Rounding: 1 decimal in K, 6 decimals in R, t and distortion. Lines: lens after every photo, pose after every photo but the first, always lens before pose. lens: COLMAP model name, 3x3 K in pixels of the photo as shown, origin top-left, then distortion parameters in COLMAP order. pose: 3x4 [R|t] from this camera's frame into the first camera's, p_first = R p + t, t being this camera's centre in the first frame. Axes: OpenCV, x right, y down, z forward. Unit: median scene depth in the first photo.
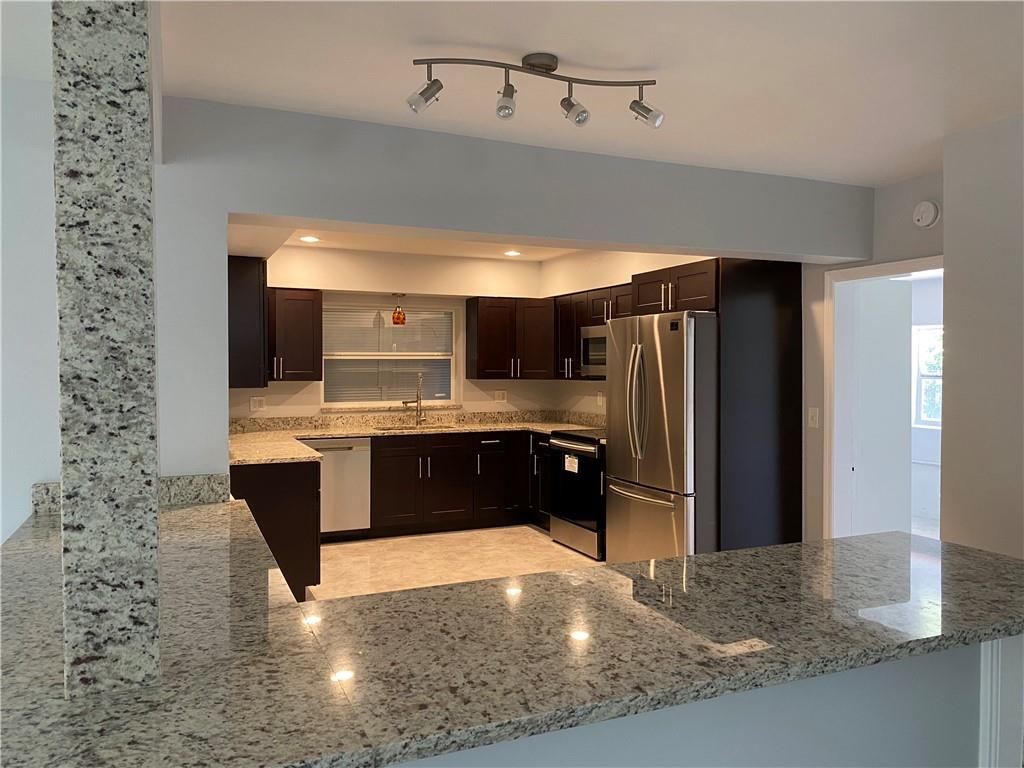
lens RADIAL K [[777.9, 0, 512.1], [0, 777.9, 382.6], [0, 0, 1]] dist [0.065296, 0.000240]
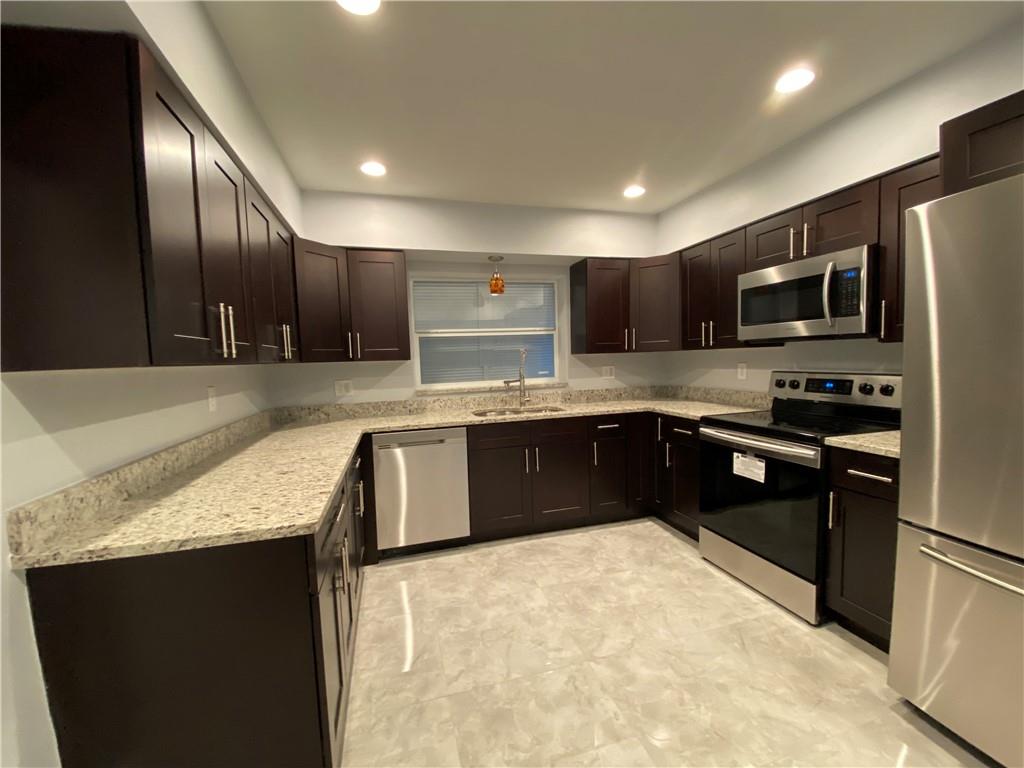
lens RADIAL K [[413.1, 0, 511.8], [0, 413.1, 385.1], [0, 0, 1]] dist [0.000957, 0.000026]
pose [[0.991054, -0.024639, -0.131168, -0.070775], [0.030738, 0.998529, 0.044675, 0.008168], [0.129874, -0.048307, 0.990353, 0.538582]]
